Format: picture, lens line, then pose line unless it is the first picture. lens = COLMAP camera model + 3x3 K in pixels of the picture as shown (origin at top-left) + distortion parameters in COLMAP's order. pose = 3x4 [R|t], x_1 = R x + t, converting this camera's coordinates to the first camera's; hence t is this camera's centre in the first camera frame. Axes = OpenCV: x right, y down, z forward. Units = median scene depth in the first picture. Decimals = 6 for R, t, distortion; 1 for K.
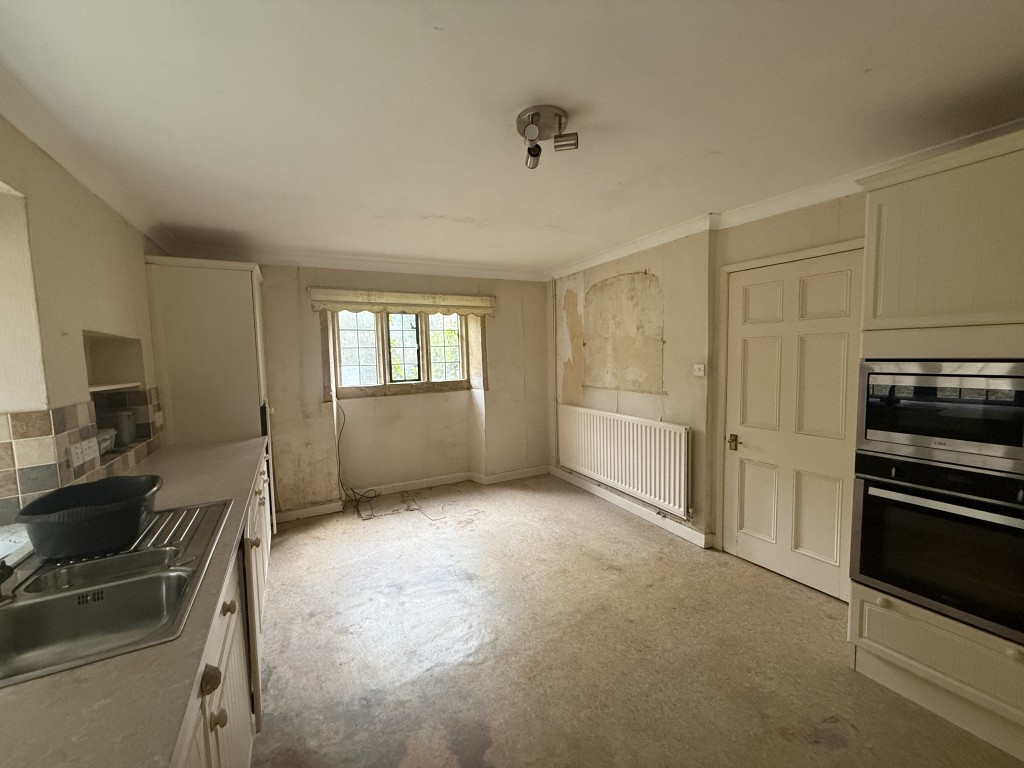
lens RADIAL K [[409.2, 0, 508.4], [0, 409.2, 384.2], [0, 0, 1]] dist [-0.000192, -0.000062]
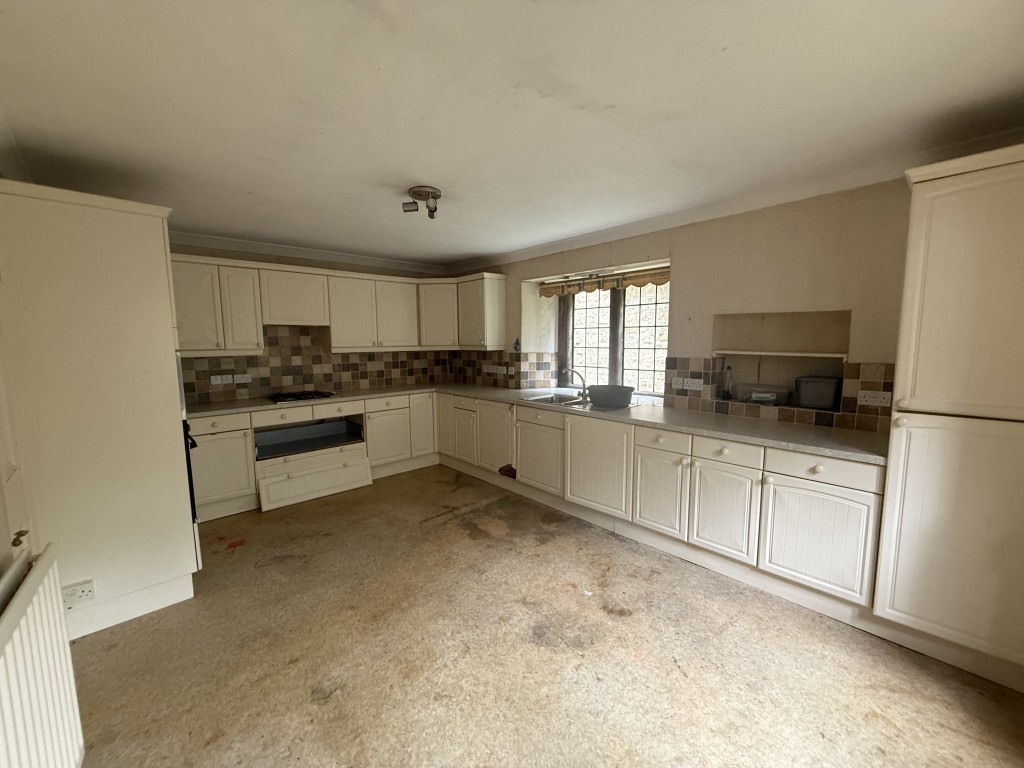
lens RADIAL K [[409.2, 0, 508.4], [0, 409.2, 384.2], [0, 0, 1]] dist [-0.000192, -0.000062]
pose [[-0.969762, 0.059392, -0.236718, 0.130050], [0.012894, 0.981051, 0.193321, -0.144961], [0.243714, 0.184423, -0.952151, 1.903109]]
